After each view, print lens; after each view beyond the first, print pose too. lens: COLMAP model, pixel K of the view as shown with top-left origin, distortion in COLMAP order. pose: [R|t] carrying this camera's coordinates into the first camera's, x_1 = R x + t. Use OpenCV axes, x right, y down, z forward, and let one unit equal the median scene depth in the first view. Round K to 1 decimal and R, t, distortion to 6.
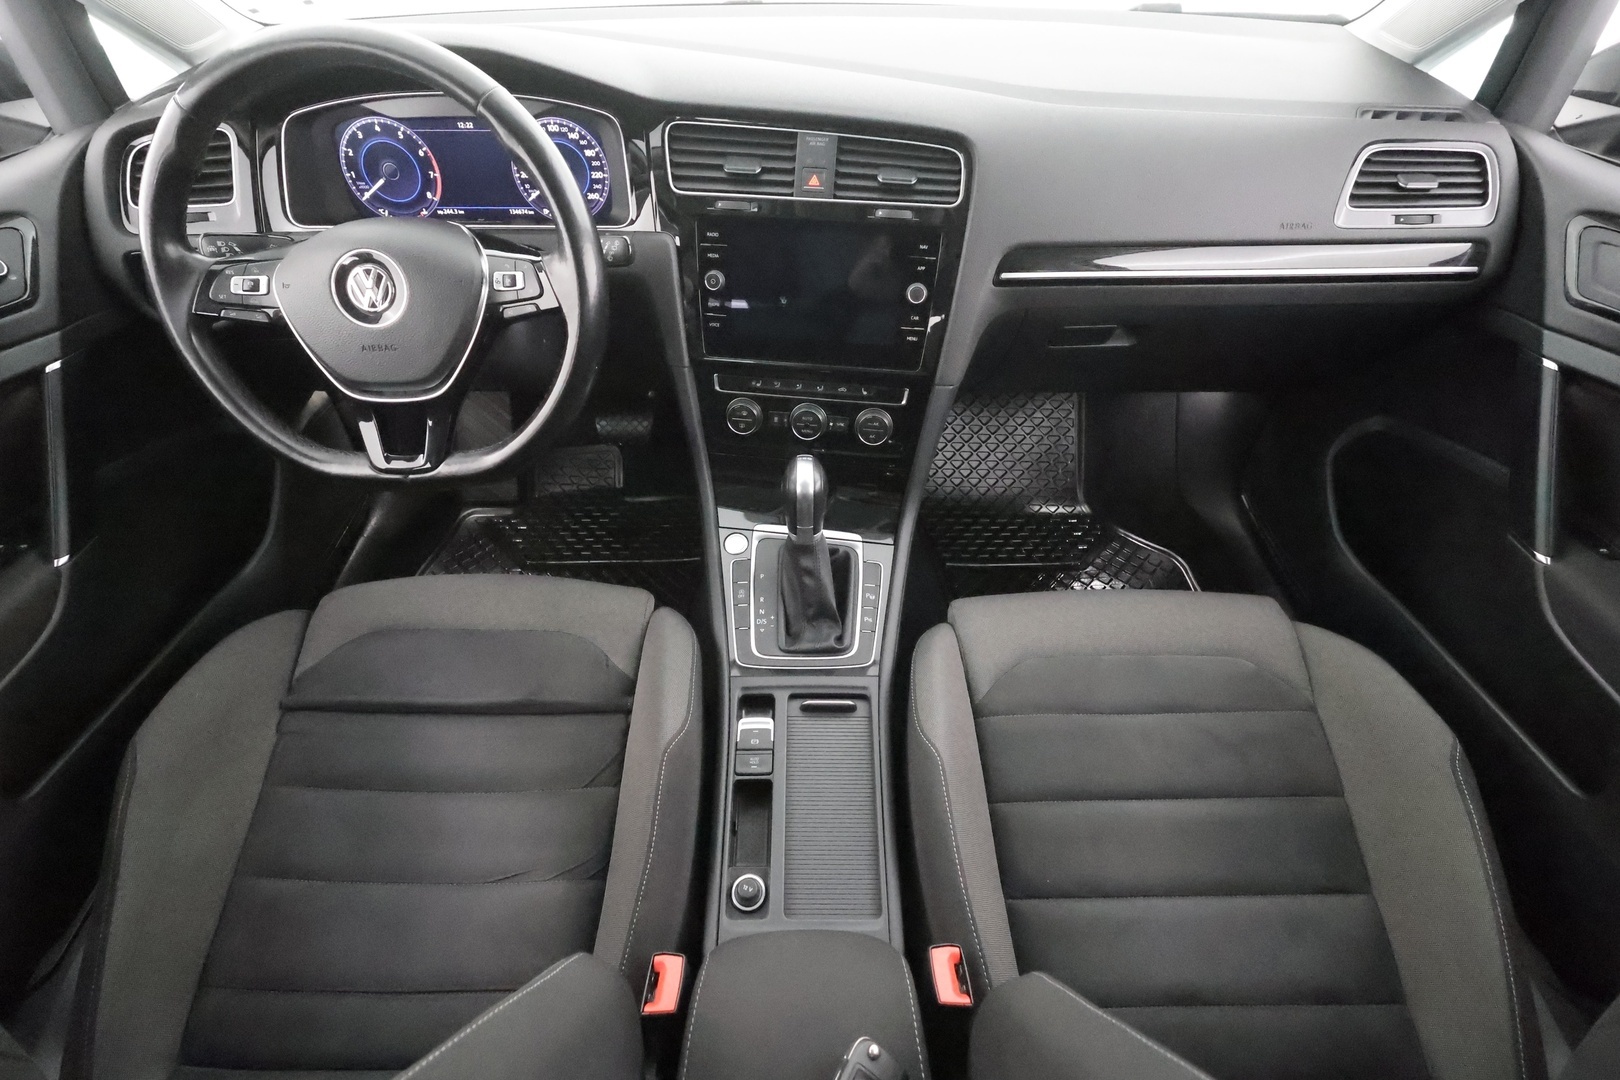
lens RADIAL K [[756.3, 0, 814.4], [0, 756.3, 545.8], [0, 0, 1]] dist [-0.002462, -0.000966]
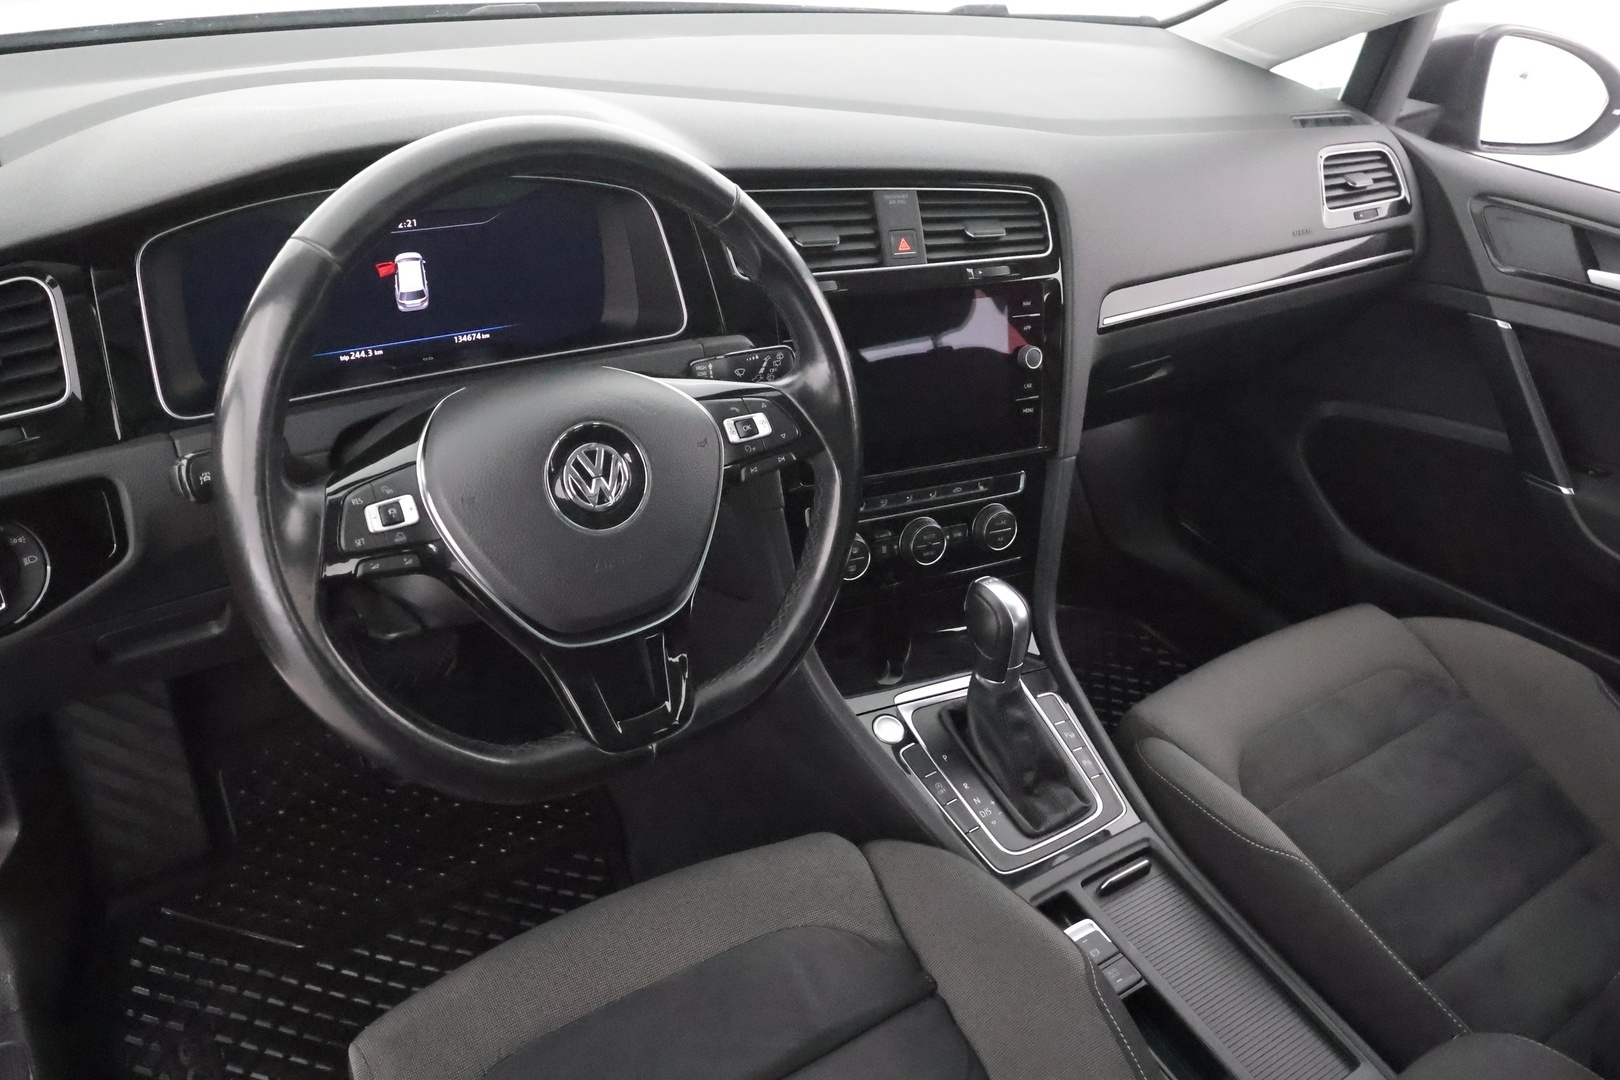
lens RADIAL K [[1278.5, 0, 820.8], [0, 1278.5, 543.9], [0, 0, 1]] dist [0.002392, -0.000226]
pose [[0.813609, -0.236410, 0.531179, -0.837420], [0.319464, 0.945106, -0.068688, -0.117133], [-0.485782, 0.225578, 0.844471, -0.024155]]
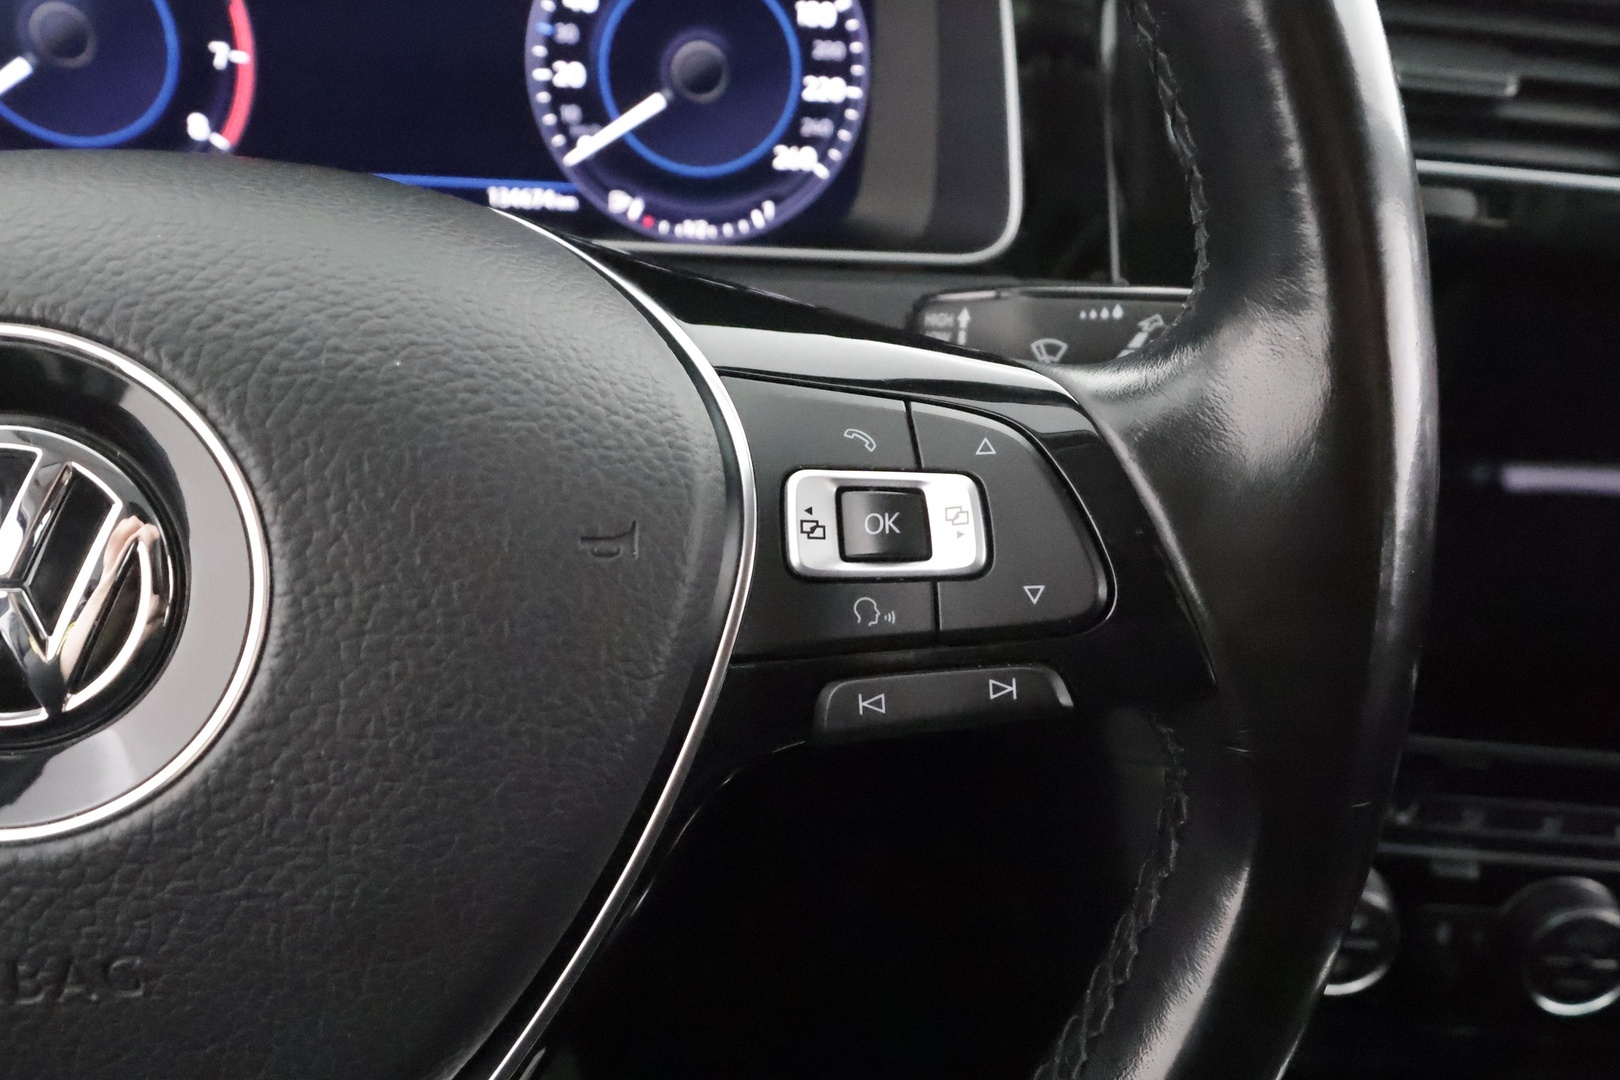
lens RADIAL K [[1278.5, 0, 810.4], [0, 1278.5, 547.6], [0, 0, 1]] dist [0.002392, -0.000226]
pose [[0.992097, 0.009110, 0.125144, -0.376119], [0.015713, 0.980489, -0.195943, -0.239334], [-0.124488, 0.196361, 0.972597, 0.598984]]
